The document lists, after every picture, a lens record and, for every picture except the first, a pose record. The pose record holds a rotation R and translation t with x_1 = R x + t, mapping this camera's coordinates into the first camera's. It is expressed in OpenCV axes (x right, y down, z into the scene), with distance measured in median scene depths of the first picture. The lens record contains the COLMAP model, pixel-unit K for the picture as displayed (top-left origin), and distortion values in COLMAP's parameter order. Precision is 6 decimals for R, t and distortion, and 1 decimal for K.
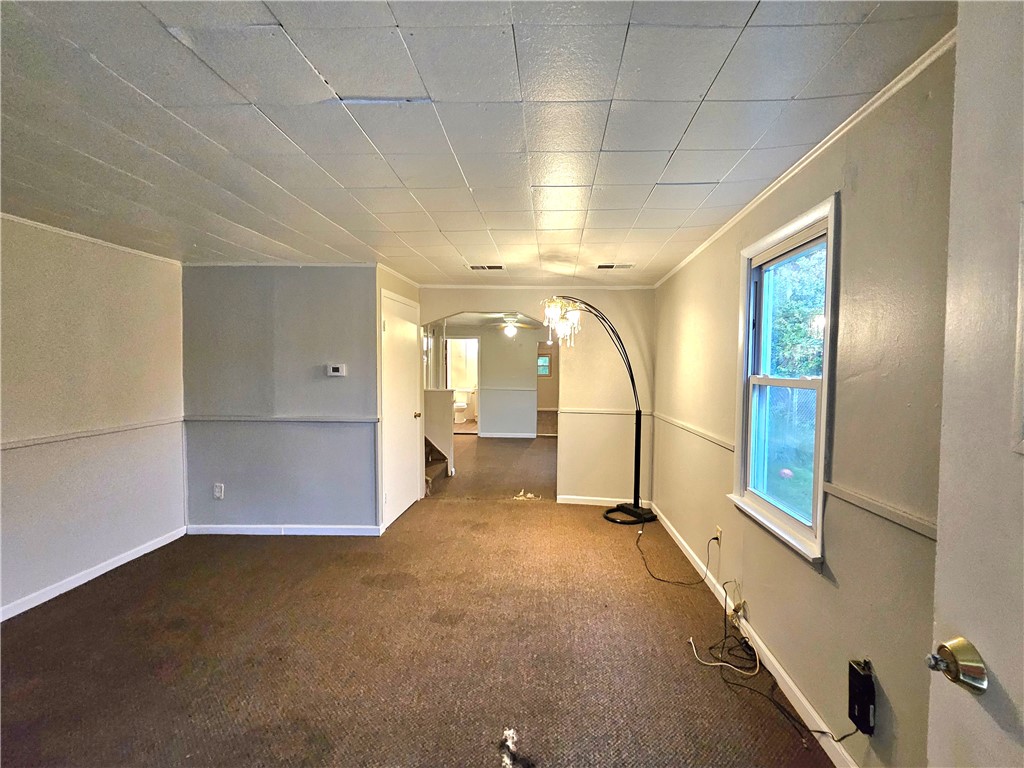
lens RADIAL K [[454.9, 0, 512.0], [0, 454.9, 384.0], [0, 0, 1]] dist [-0.000060, -0.000011]
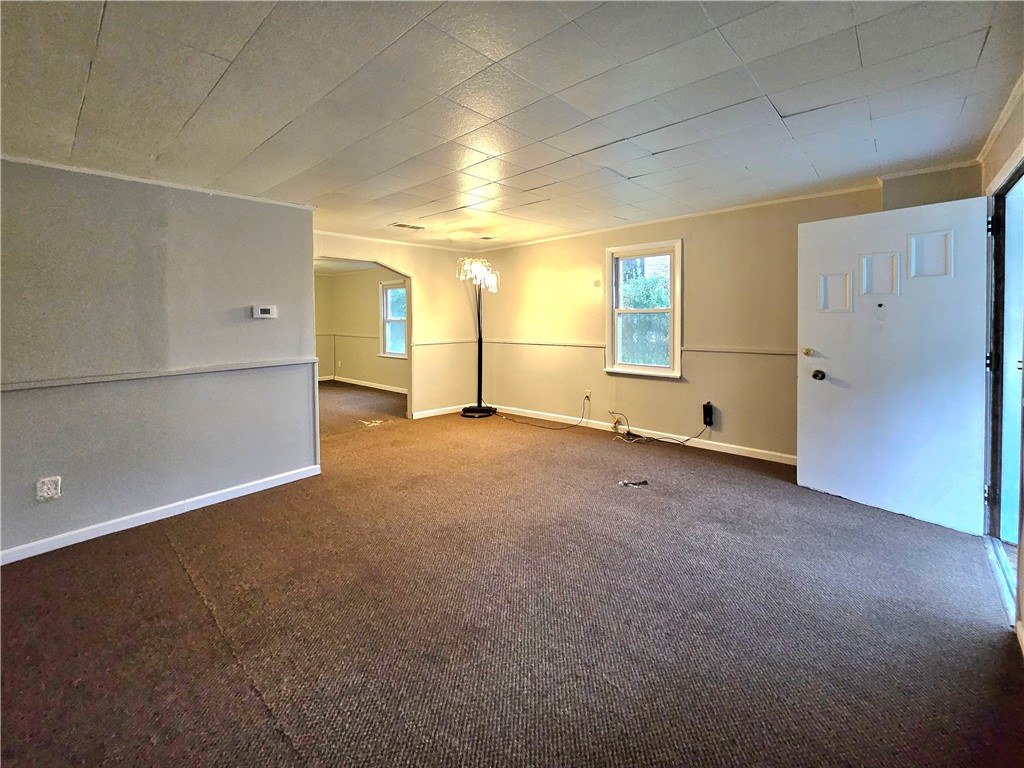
lens RADIAL K [[427.2, 0, 511.8], [0, 427.2, 318.1], [0, 0, 1]] dist [0.000550, 0.000046]
pose [[0.664956, -0.020830, 0.746592, -0.747326], [0.042458, 0.999049, -0.009942, 0.013495], [-0.745675, 0.038310, 0.665208, 0.029842]]
